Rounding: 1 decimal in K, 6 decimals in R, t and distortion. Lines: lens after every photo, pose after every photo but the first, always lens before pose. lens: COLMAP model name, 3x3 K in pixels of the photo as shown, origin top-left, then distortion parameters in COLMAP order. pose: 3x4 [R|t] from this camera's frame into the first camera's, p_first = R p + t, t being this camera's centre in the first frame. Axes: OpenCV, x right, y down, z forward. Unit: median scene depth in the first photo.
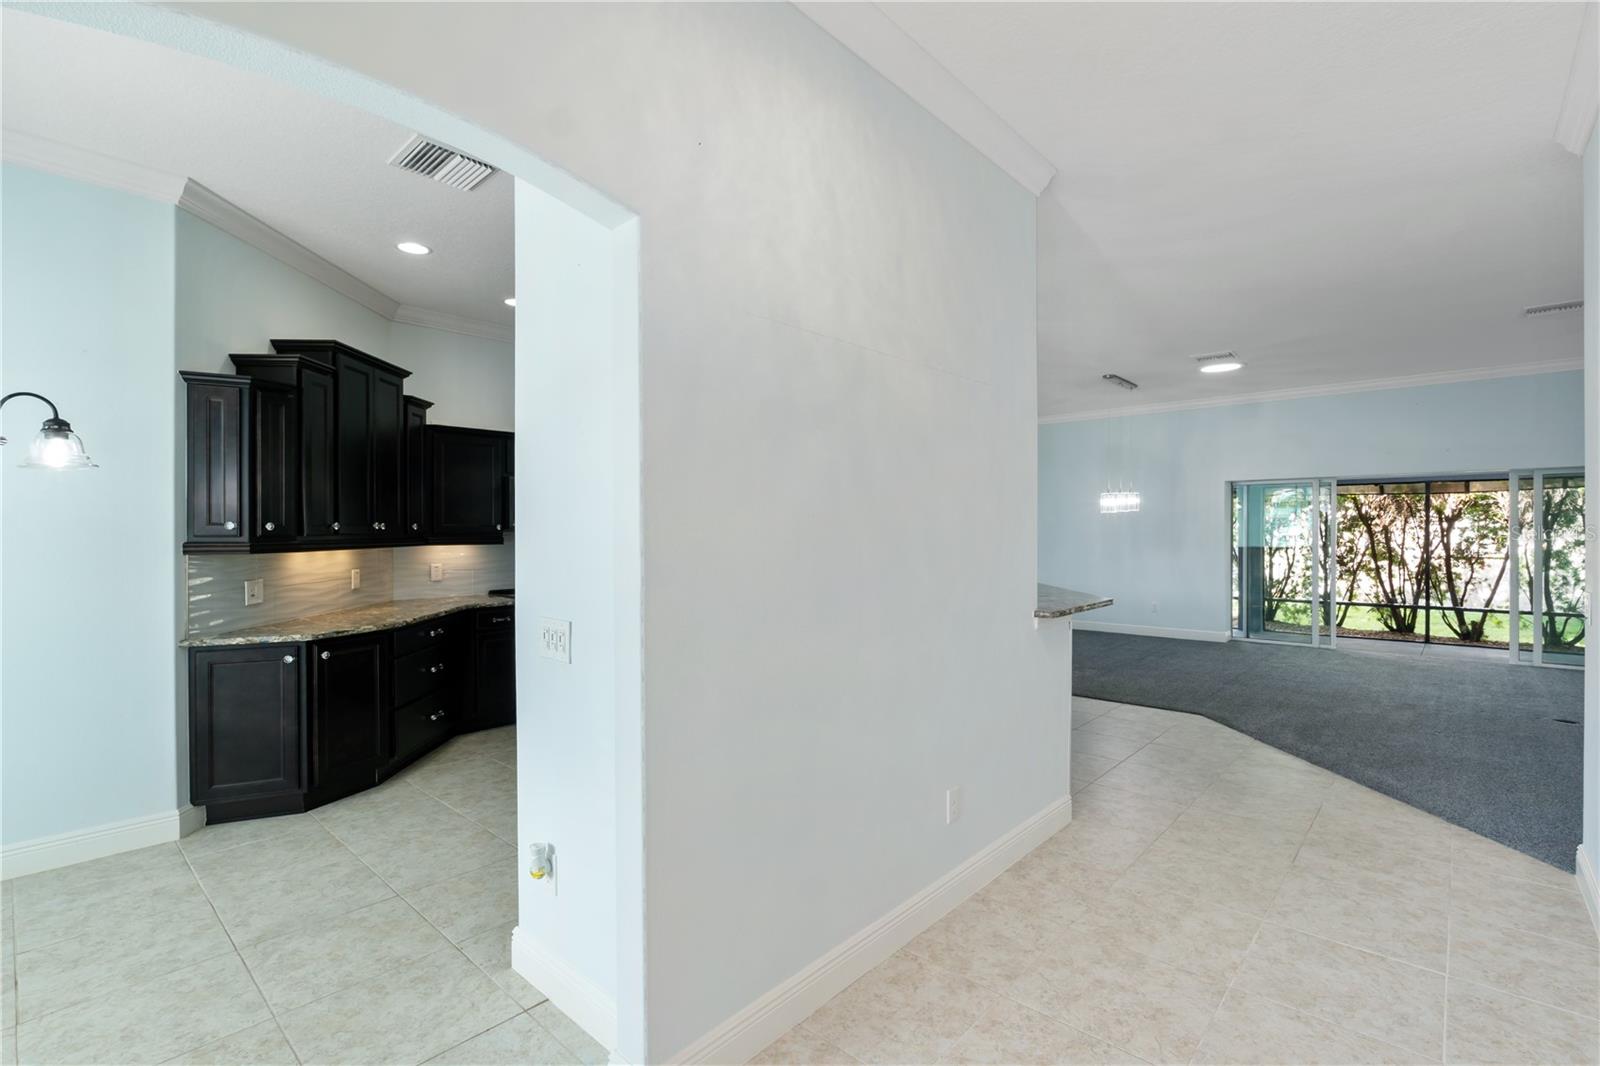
lens RADIAL K [[725.4, 0, 805.1], [0, 725.4, 534.7], [0, 0, 1]] dist [-0.007984, 0.000064]
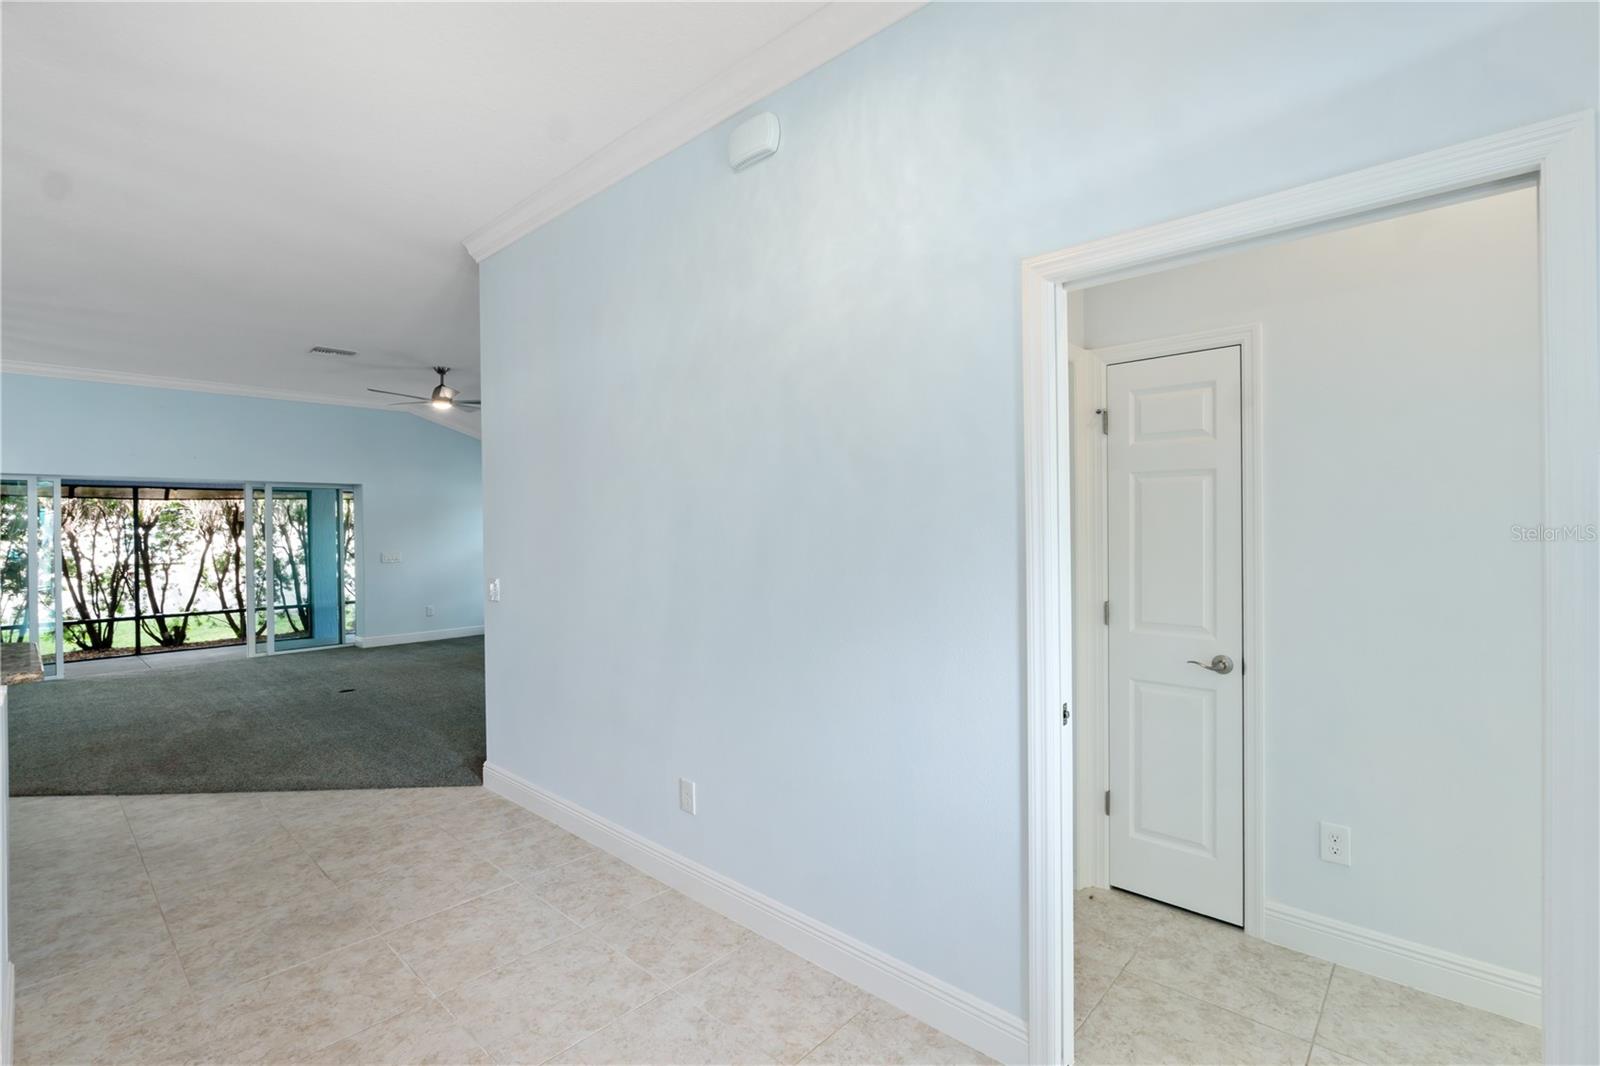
lens RADIAL K [[725.4, 0, 804.3], [0, 725.4, 527.2], [0, 0, 1]] dist [-0.007984, 0.000064]
pose [[0.004343, 0.004349, 0.999981, -0.204753], [0.016282, 0.999858, -0.004419, -0.001704], [-0.999858, 0.016301, 0.004272, 0.248380]]
